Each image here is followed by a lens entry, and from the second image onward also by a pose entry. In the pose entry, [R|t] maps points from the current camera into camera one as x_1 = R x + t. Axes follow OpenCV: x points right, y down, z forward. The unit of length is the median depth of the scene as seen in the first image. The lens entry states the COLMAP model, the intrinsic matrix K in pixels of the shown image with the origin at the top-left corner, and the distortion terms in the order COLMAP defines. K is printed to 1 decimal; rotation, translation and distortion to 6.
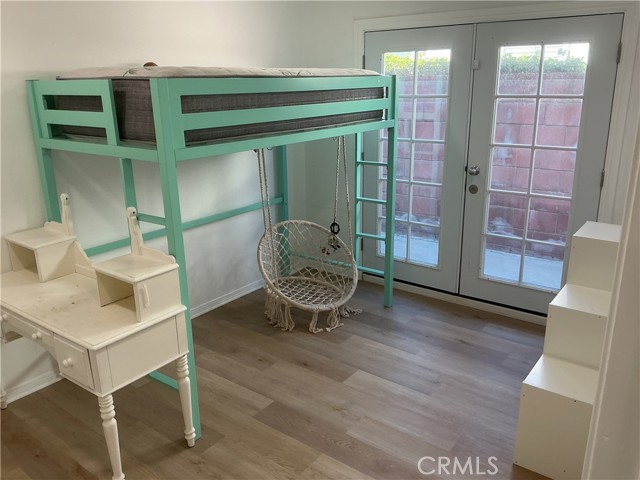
lens RADIAL K [[533.1, 0, 322.6], [0, 533.1, 239.7], [0, 0, 1]] dist [0.061922, -0.046053]
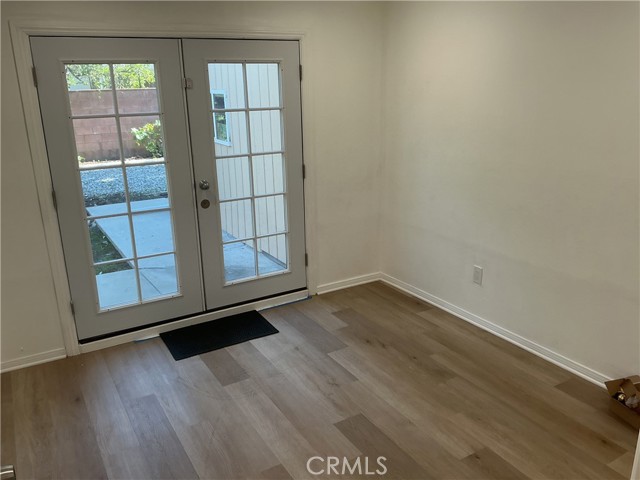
lens RADIAL K [[533.1, 0, 319.4], [0, 533.1, 238.0], [0, 0, 1]] dist [0.061922, -0.046053]
pose [[0.398922, -0.259715, 0.879437, -0.523163], [0.297964, 0.943723, 0.143541, -0.112597], [-0.867225, 0.204779, 0.453858, 0.372086]]
